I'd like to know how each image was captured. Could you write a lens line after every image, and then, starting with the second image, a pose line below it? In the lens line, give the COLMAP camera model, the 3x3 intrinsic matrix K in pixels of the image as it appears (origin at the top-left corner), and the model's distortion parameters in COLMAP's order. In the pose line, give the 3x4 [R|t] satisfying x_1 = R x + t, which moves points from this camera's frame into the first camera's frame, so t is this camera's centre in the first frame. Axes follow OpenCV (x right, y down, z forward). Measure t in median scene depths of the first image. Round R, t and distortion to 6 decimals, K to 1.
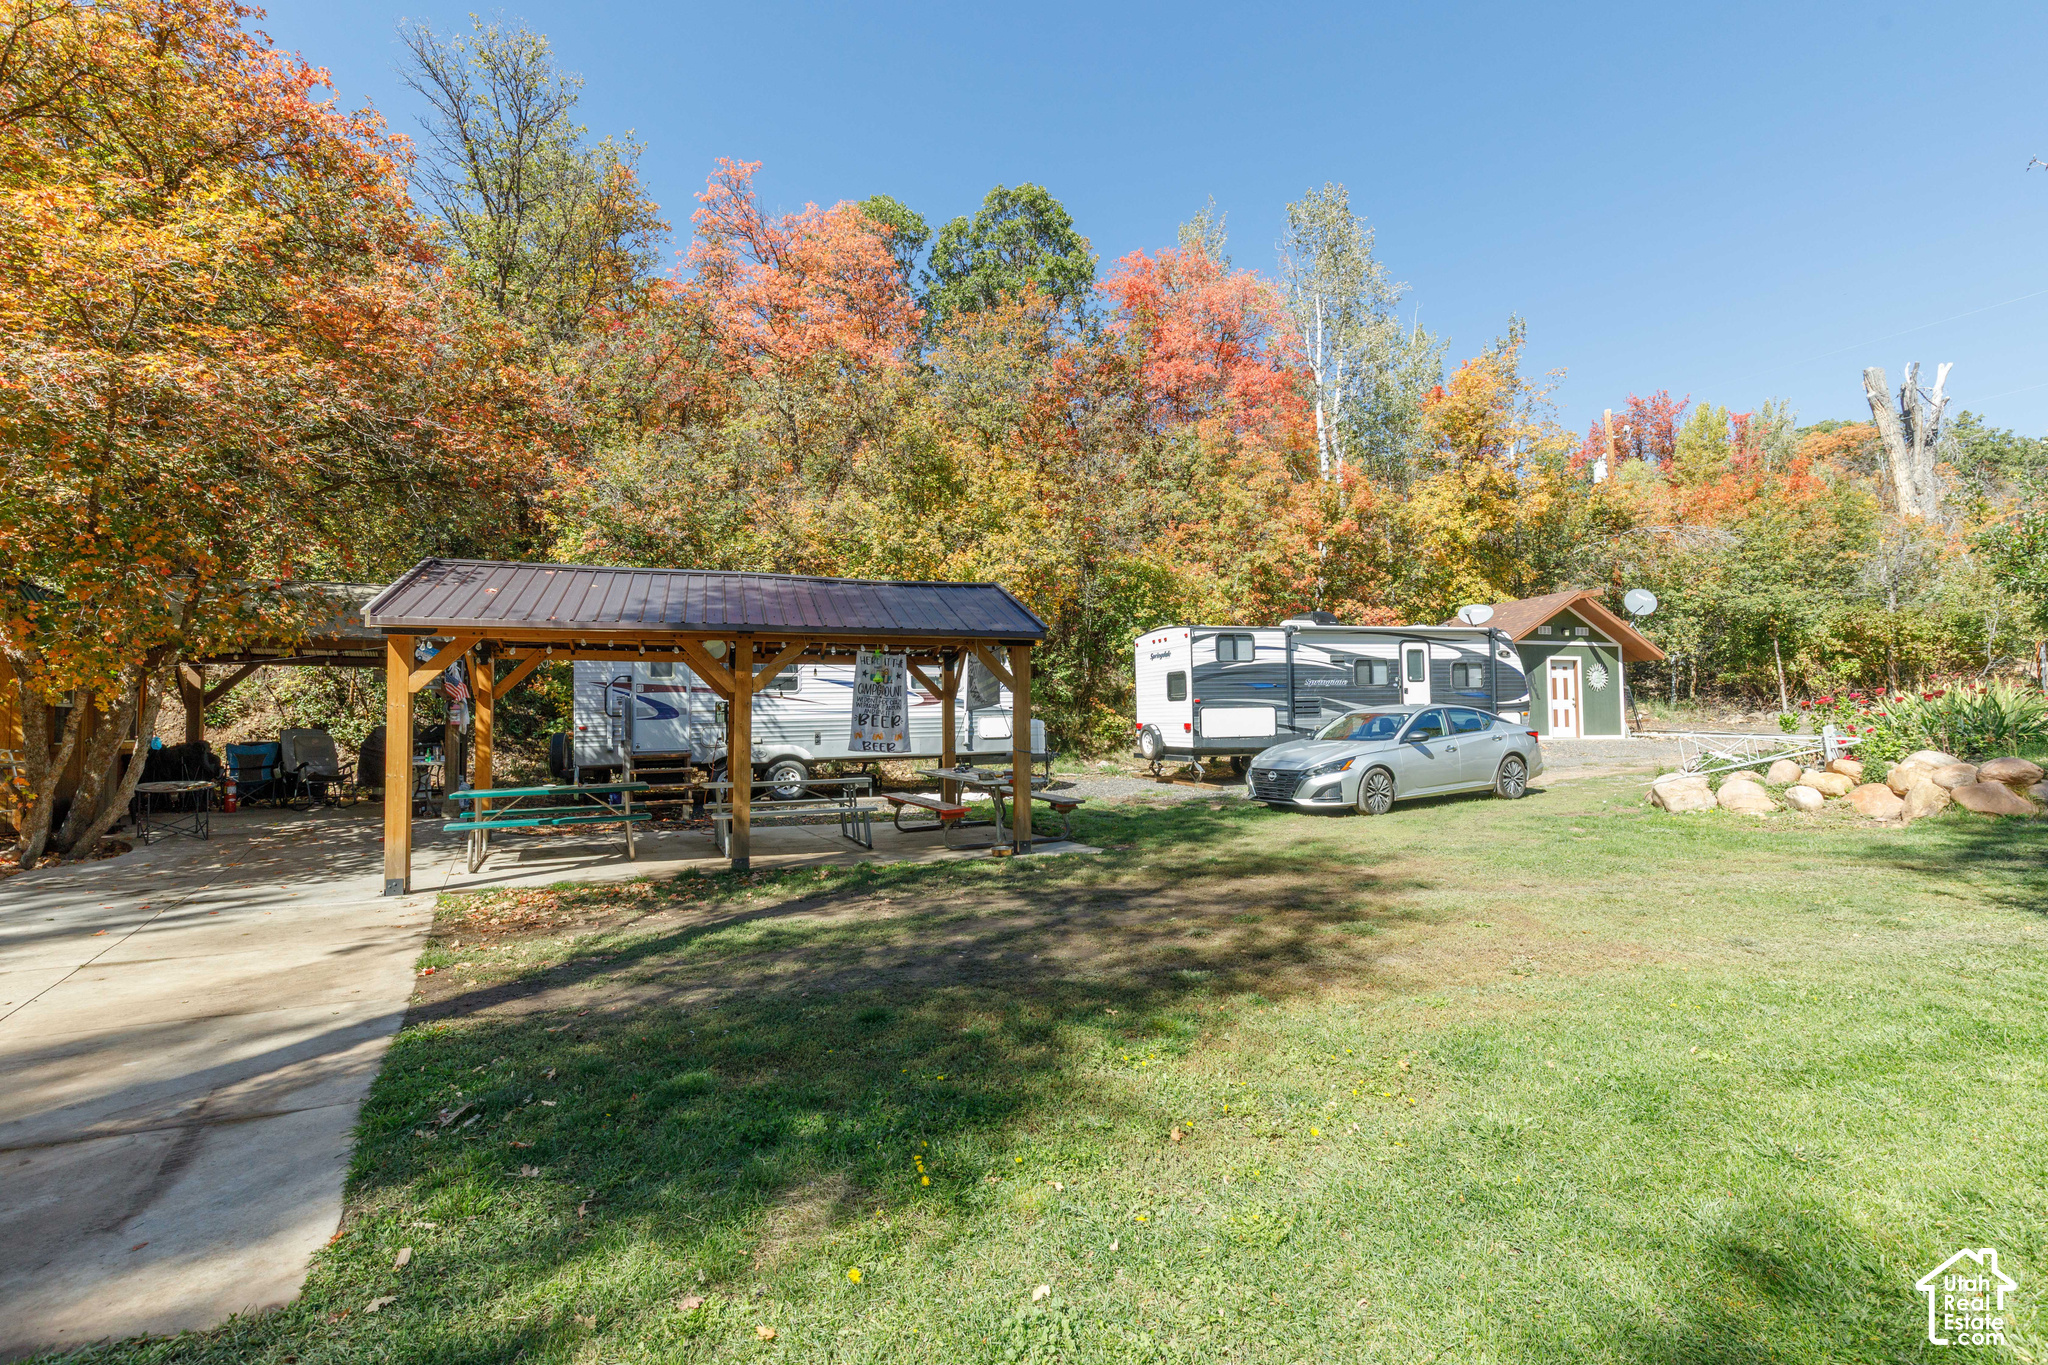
lens RADIAL K [[916.3, 0, 1025.3], [0, 916.3, 685.5], [0, 0, 1]] dist [0.003477, 0.000485]
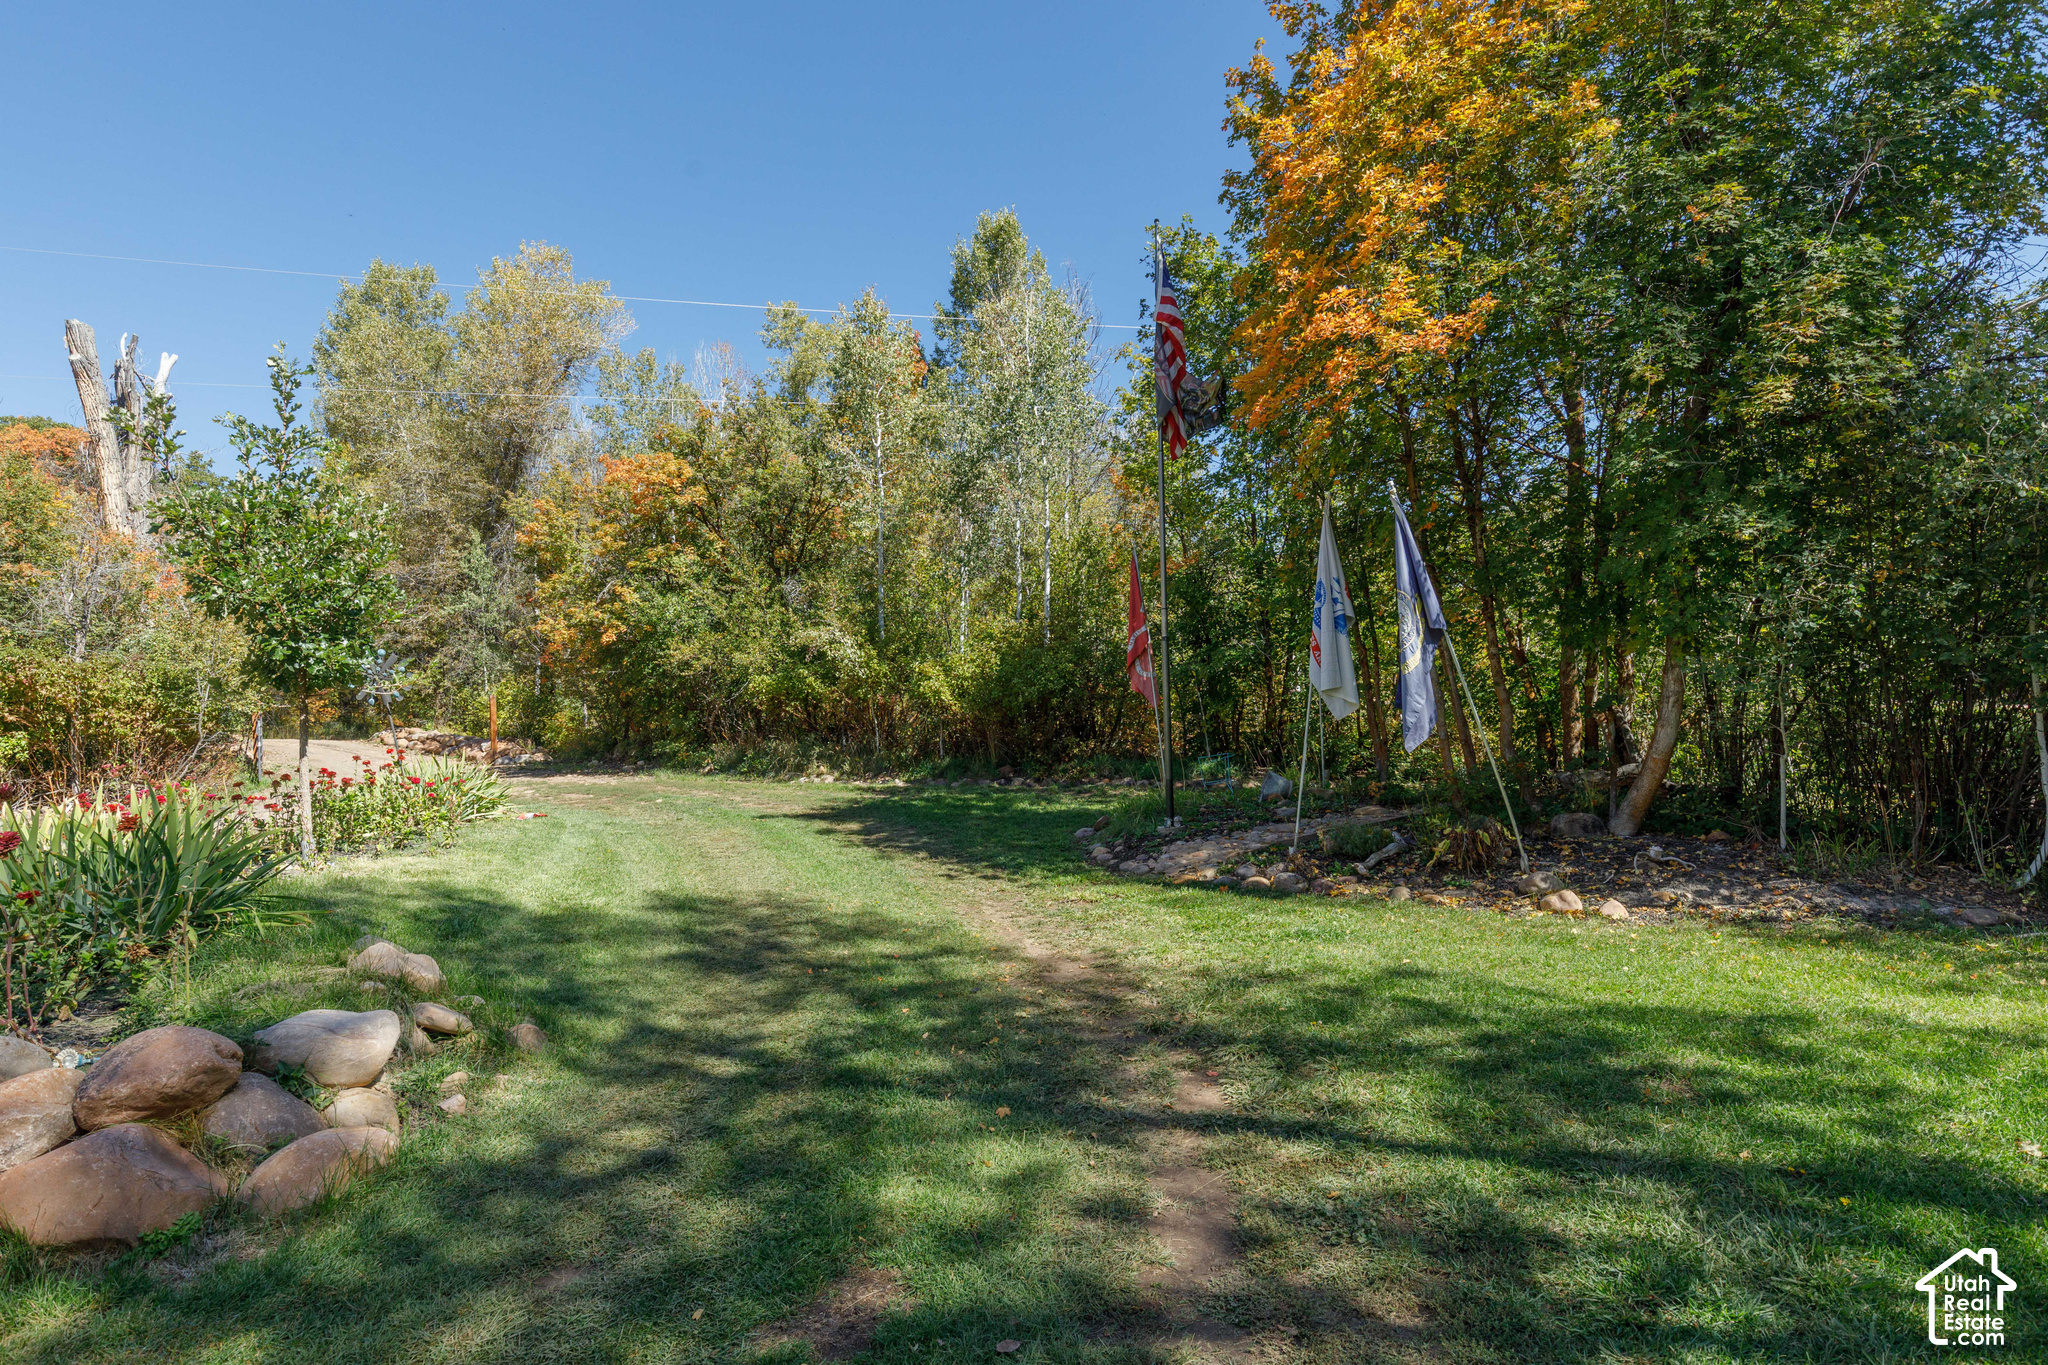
lens RADIAL K [[1138.9, 0, 1021.9], [0, 1138.9, 685.3], [0, 0, 1]] dist [-0.000012, 0.000417]
pose [[0.145844, 0.056401, 0.987699, 0.240108], [0.010196, 0.998235, -0.058508, -0.008554], [-0.989255, 0.018603, 0.145011, 0.216363]]
